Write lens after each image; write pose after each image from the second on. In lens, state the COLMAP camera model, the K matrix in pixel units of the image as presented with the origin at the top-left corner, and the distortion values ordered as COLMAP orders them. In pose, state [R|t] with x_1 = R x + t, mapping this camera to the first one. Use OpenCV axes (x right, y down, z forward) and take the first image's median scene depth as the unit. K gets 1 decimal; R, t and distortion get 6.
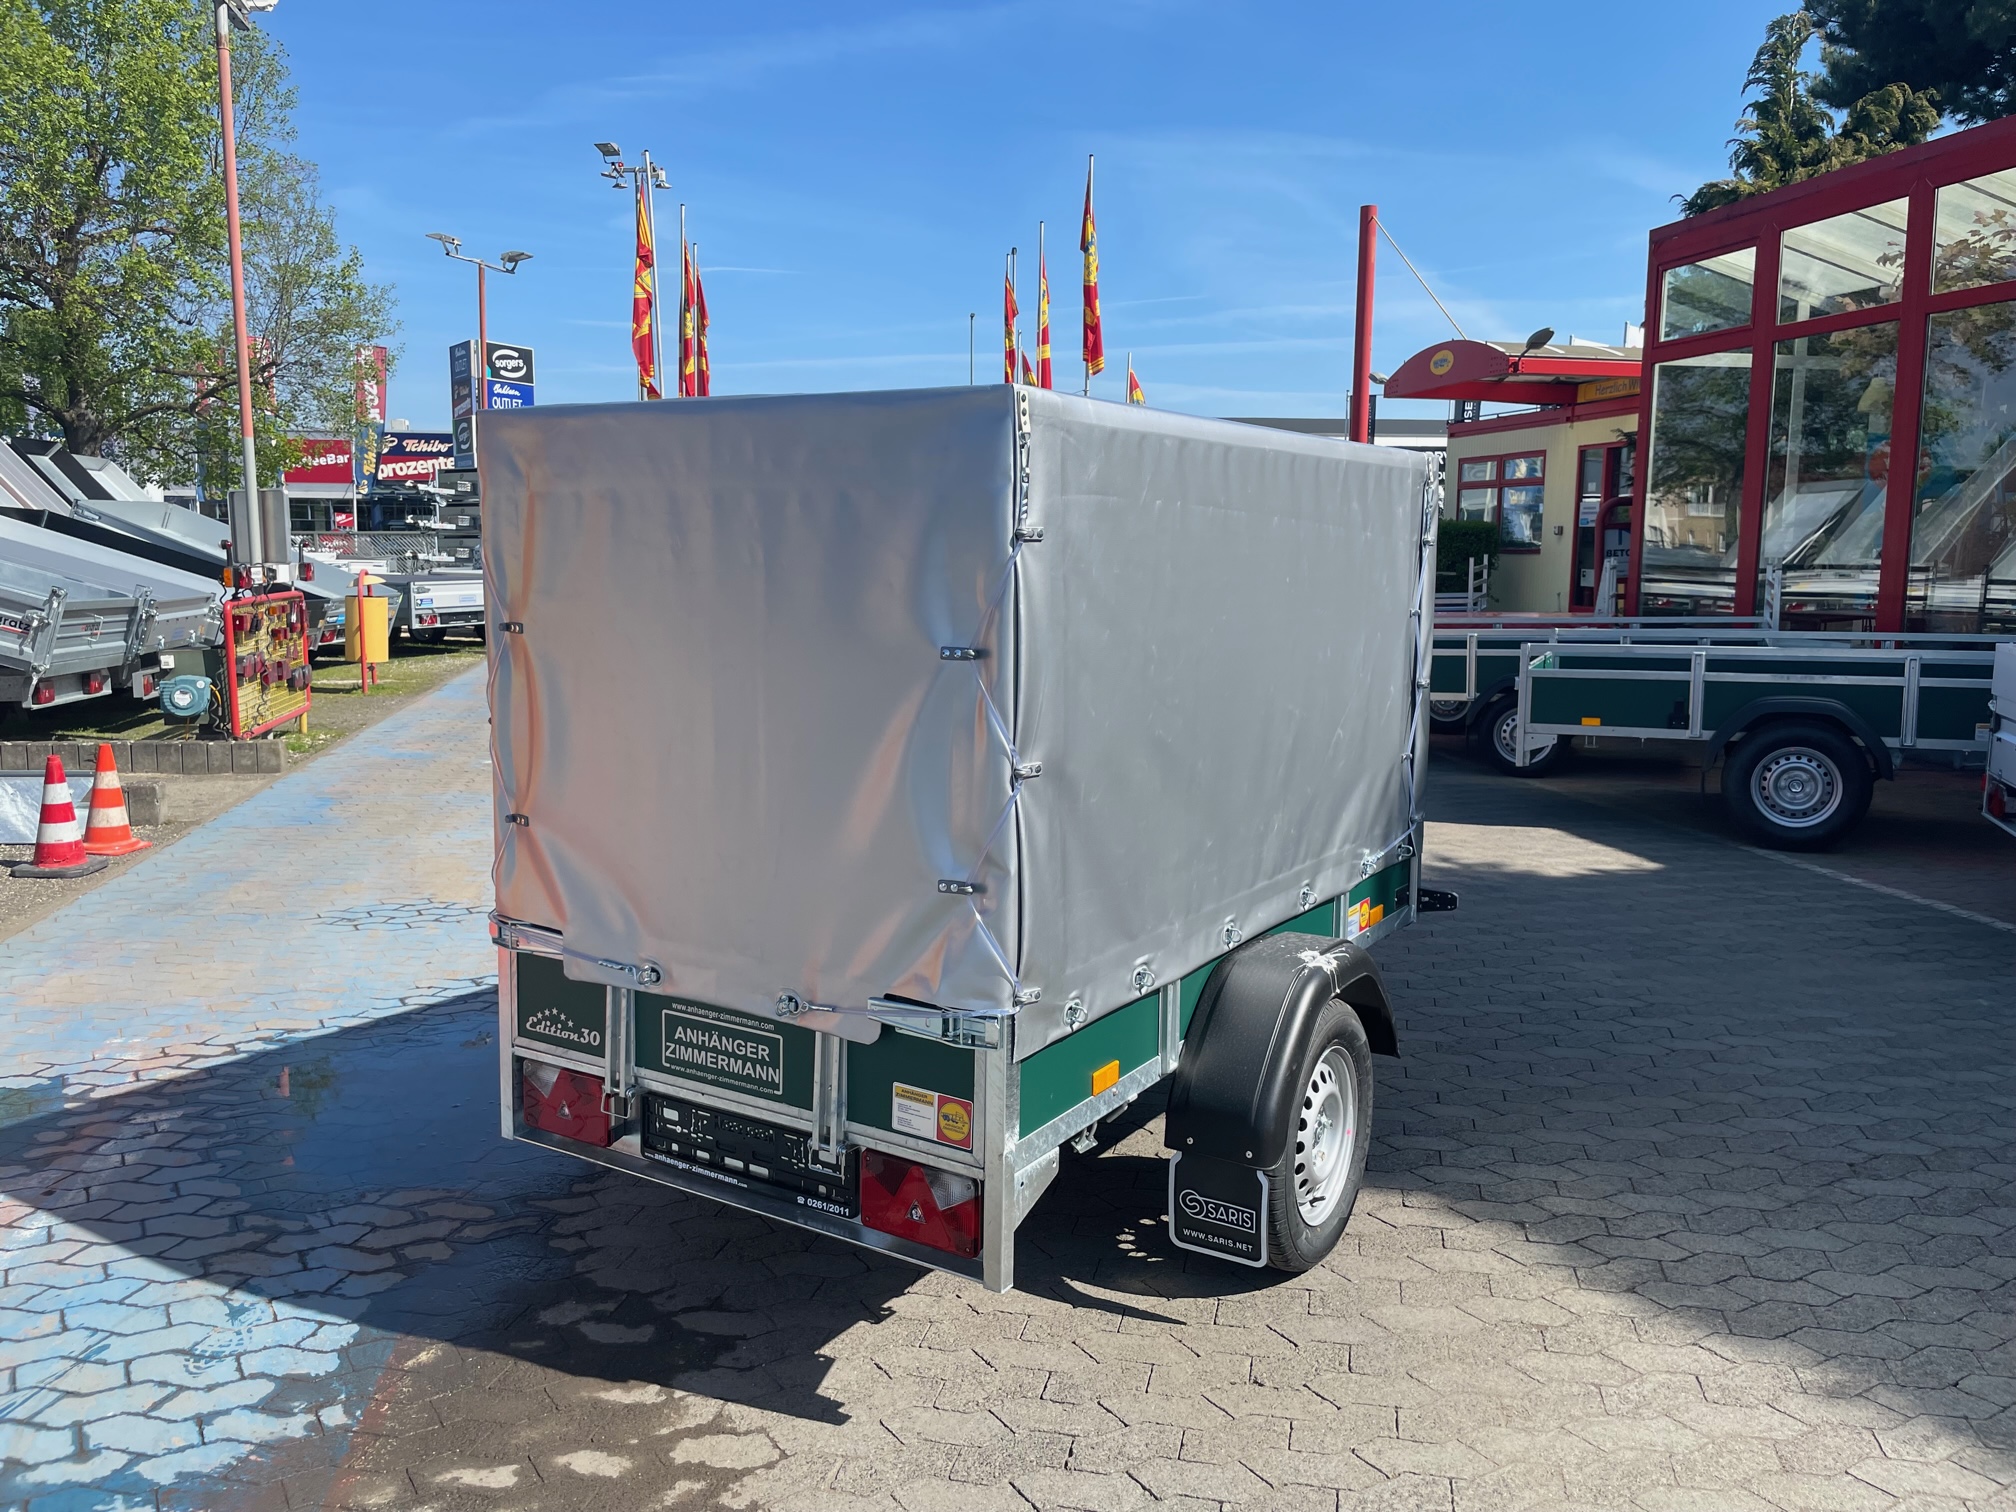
lens RADIAL K [[1532.6, 0, 1016.1], [0, 1532.6, 734.1], [0, 0, 1]] dist [0.081117, -0.108756]
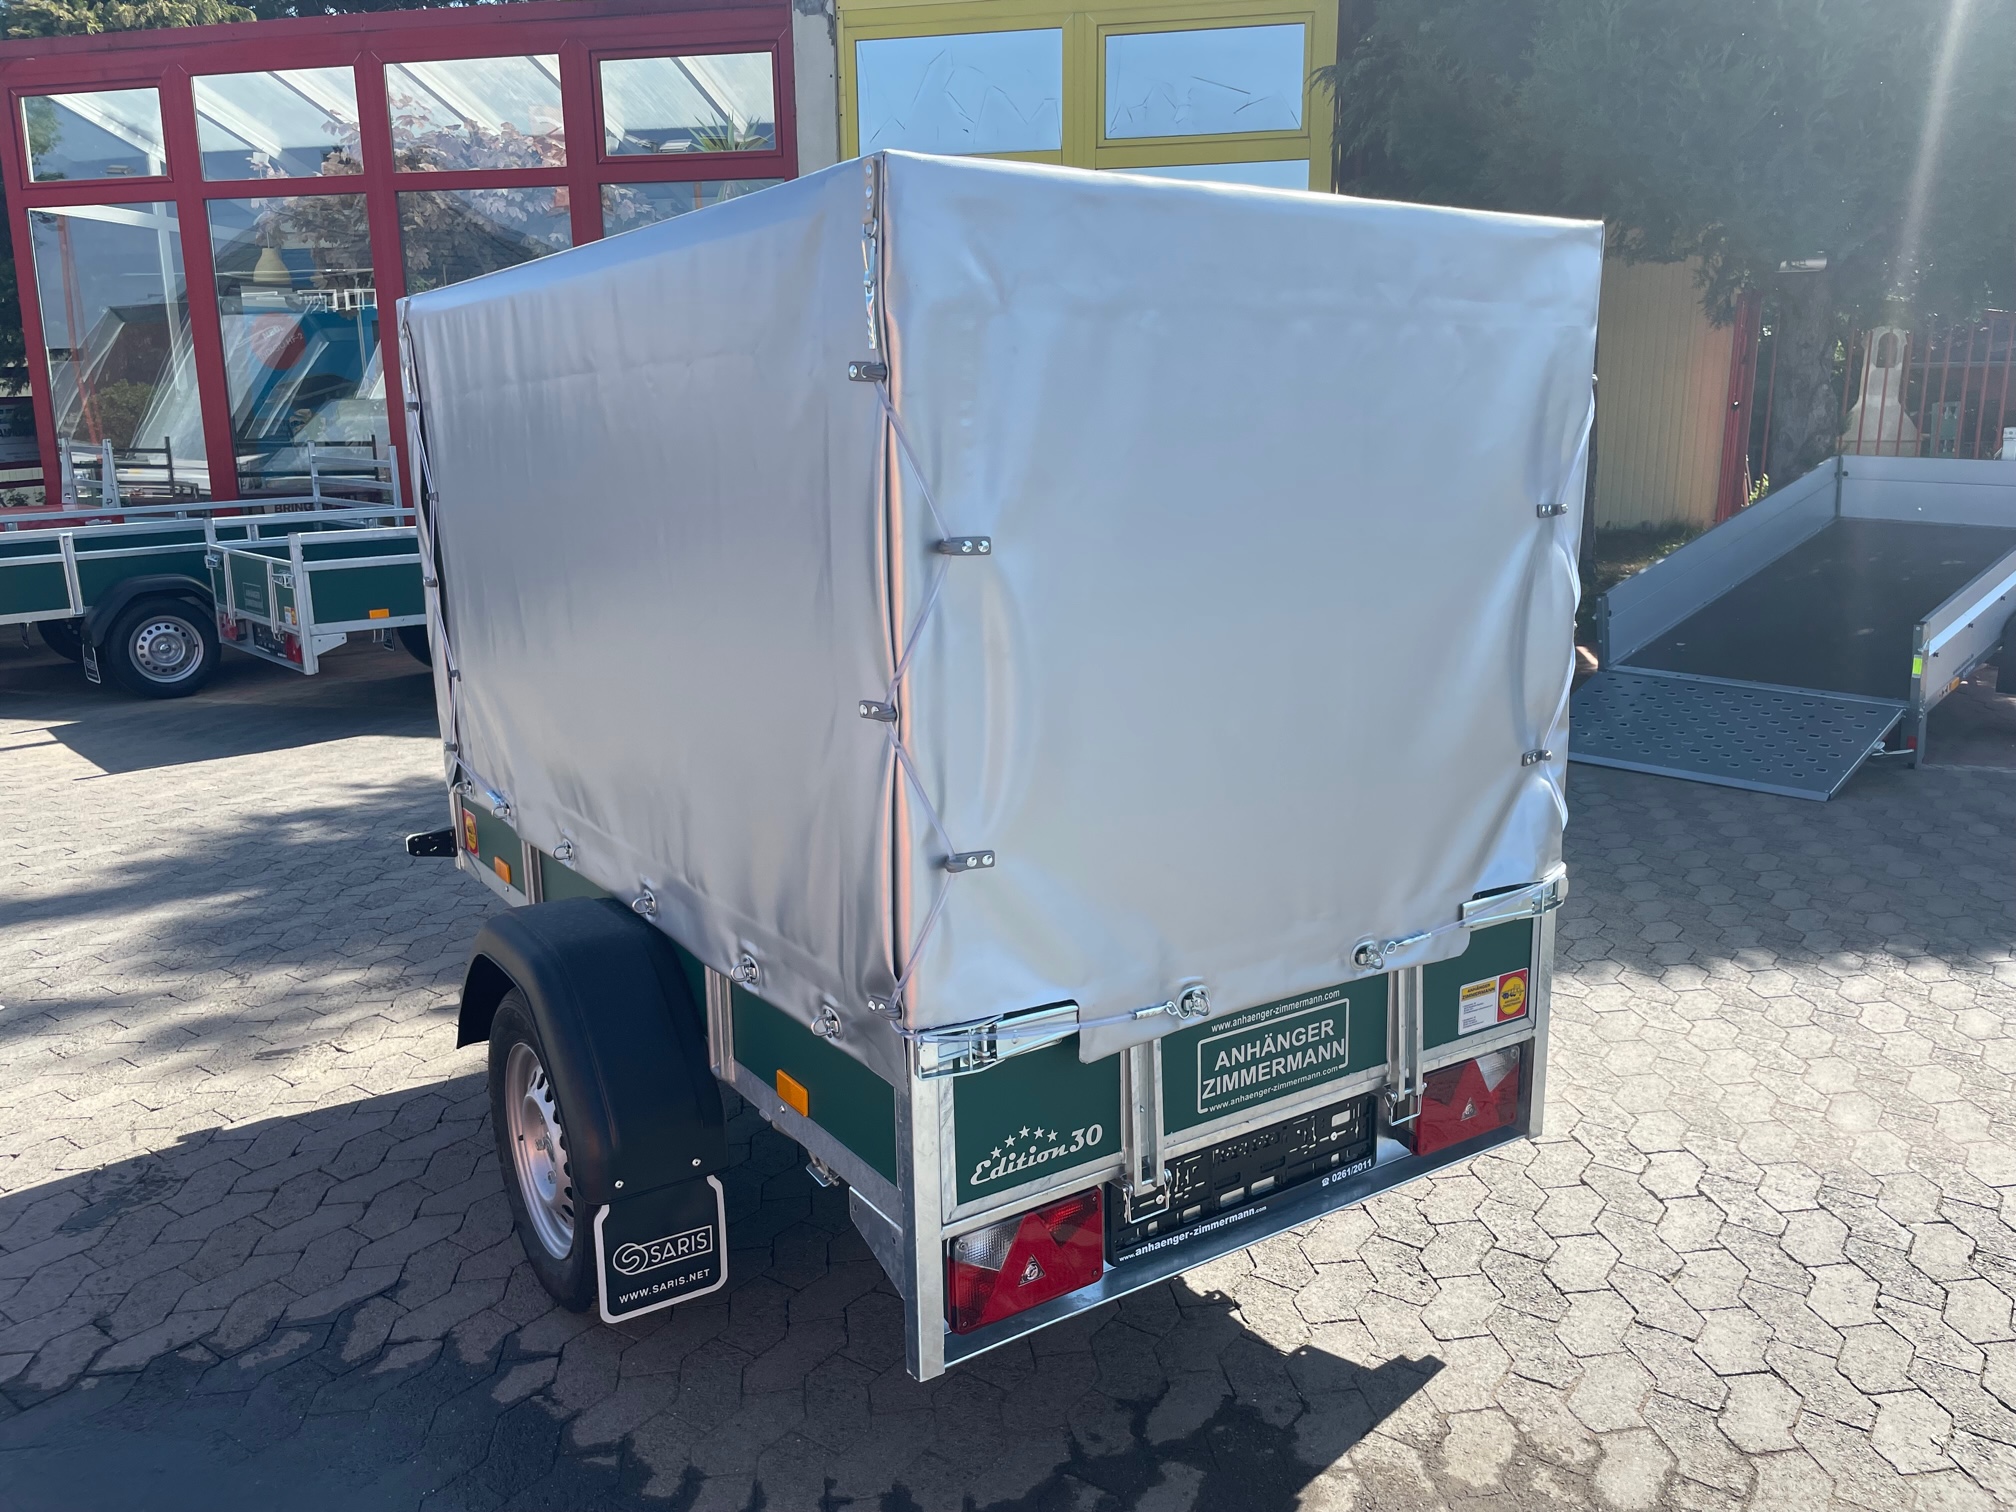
lens RADIAL K [[1532.6, 0, 1017.1], [0, 1532.6, 759.9], [0, 0, 1]] dist [0.081117, -0.108756]
pose [[0.400262, -0.204905, 0.893199, -0.899059], [0.123317, 0.977860, 0.169066, -0.089531], [-0.908066, 0.042476, 0.416669, 0.768915]]
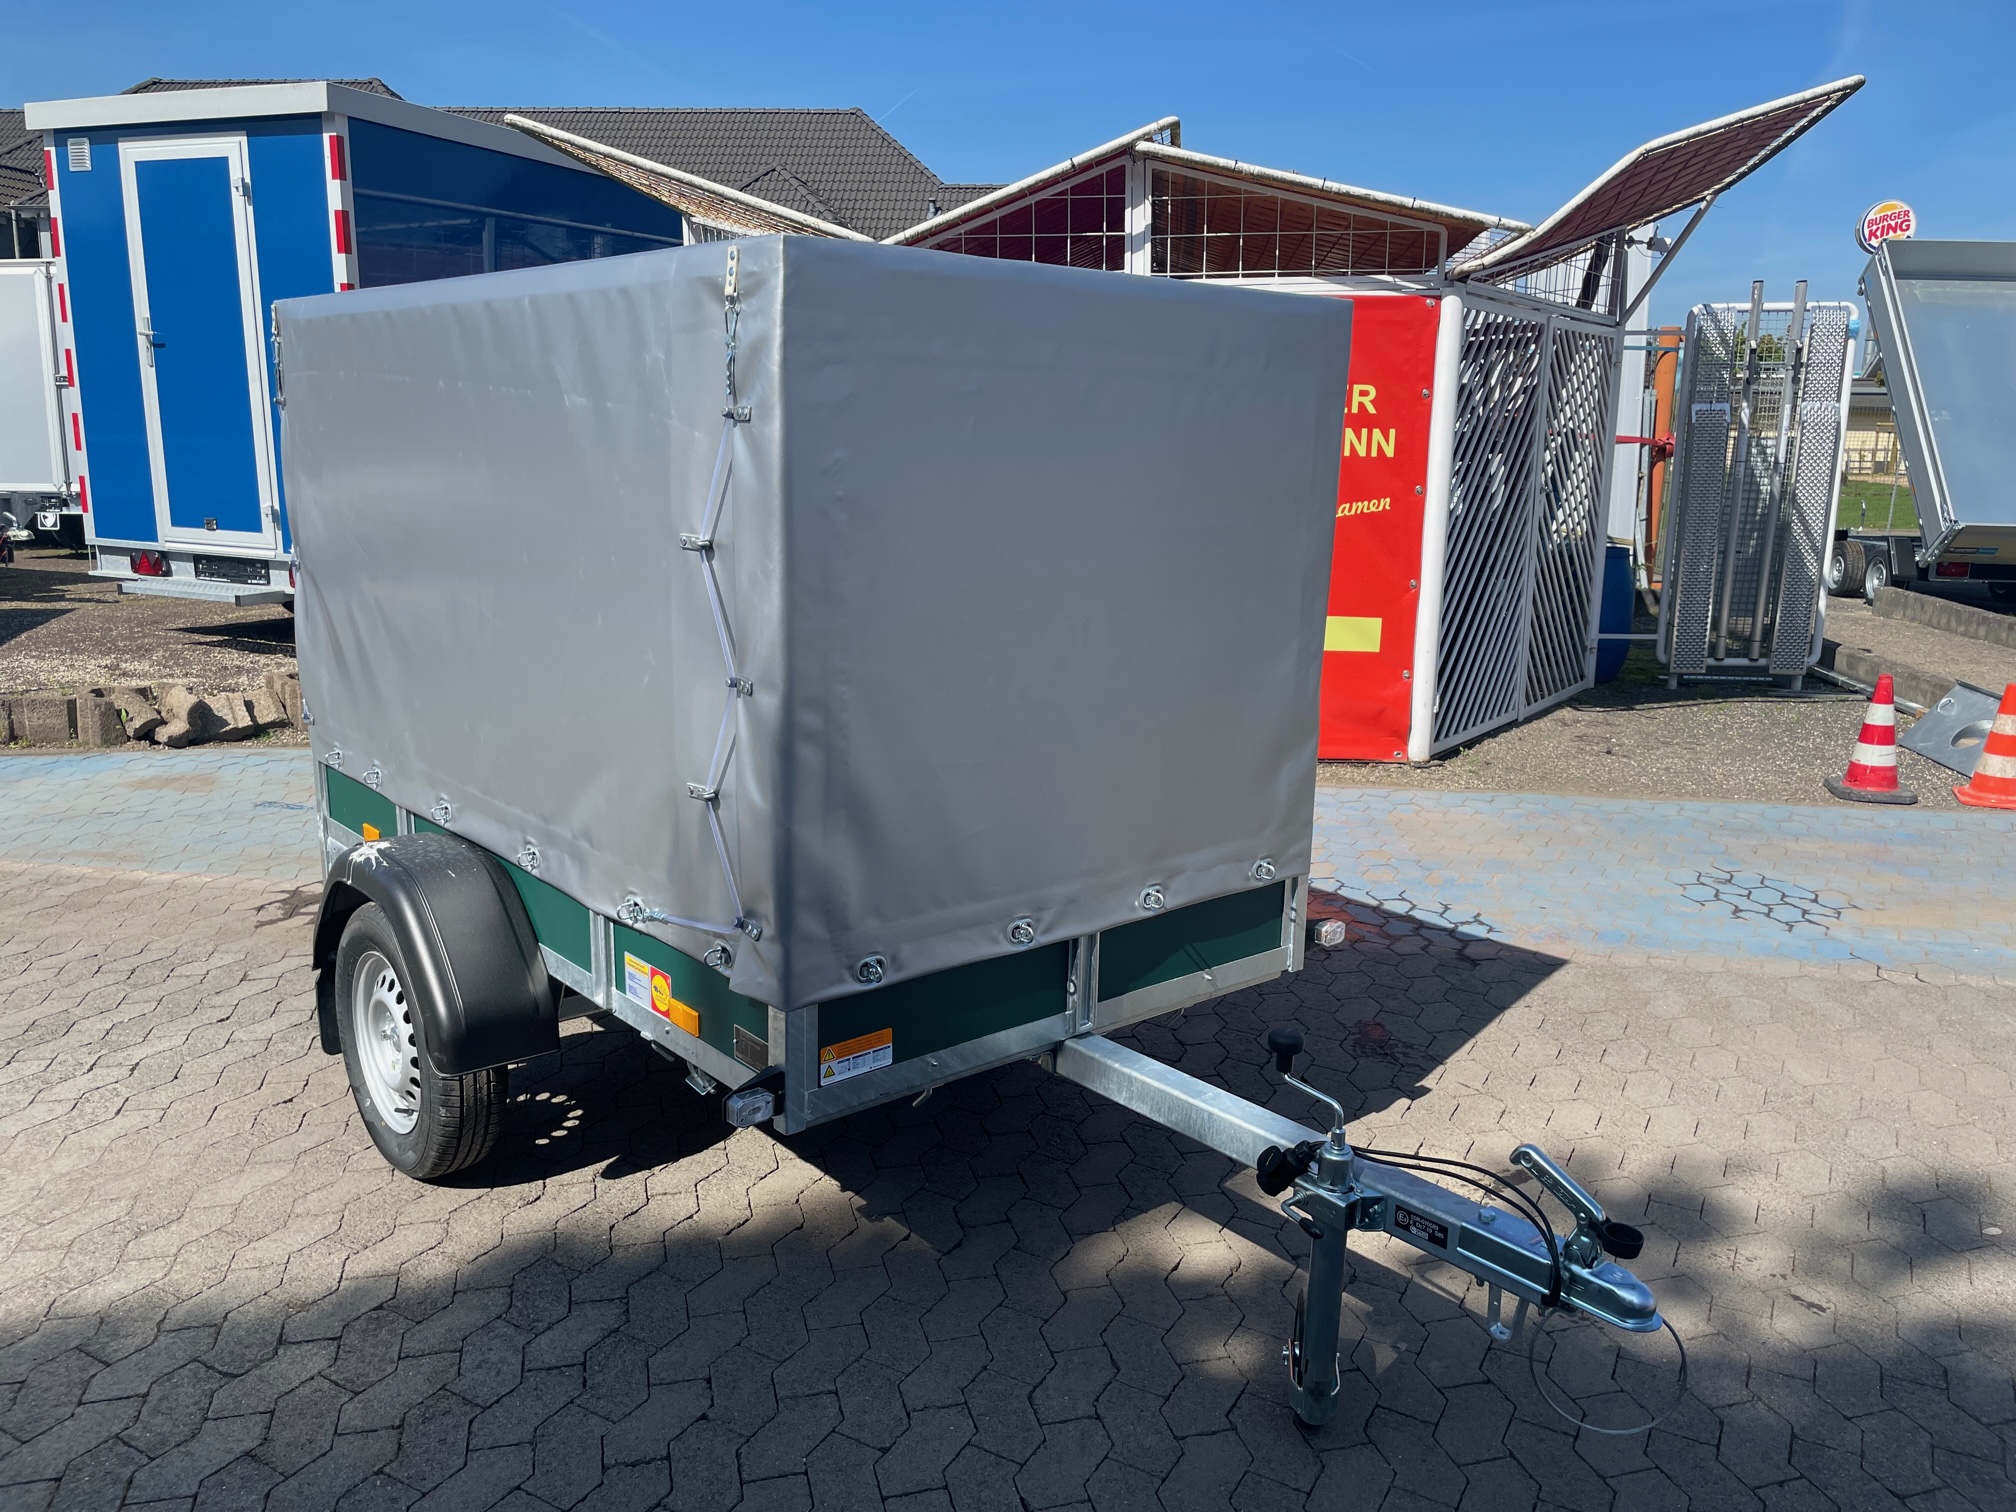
lens RADIAL K [[1532.6, 0, 998.4], [0, 1532.6, 767.4], [0, 0, 1]] dist [0.081117, -0.108756]
pose [[-0.295774, 0.195521, -0.935034, 1.070123], [-0.138126, 0.959789, 0.244389, -0.213255], [0.945219, 0.201436, -0.256875, 1.766129]]
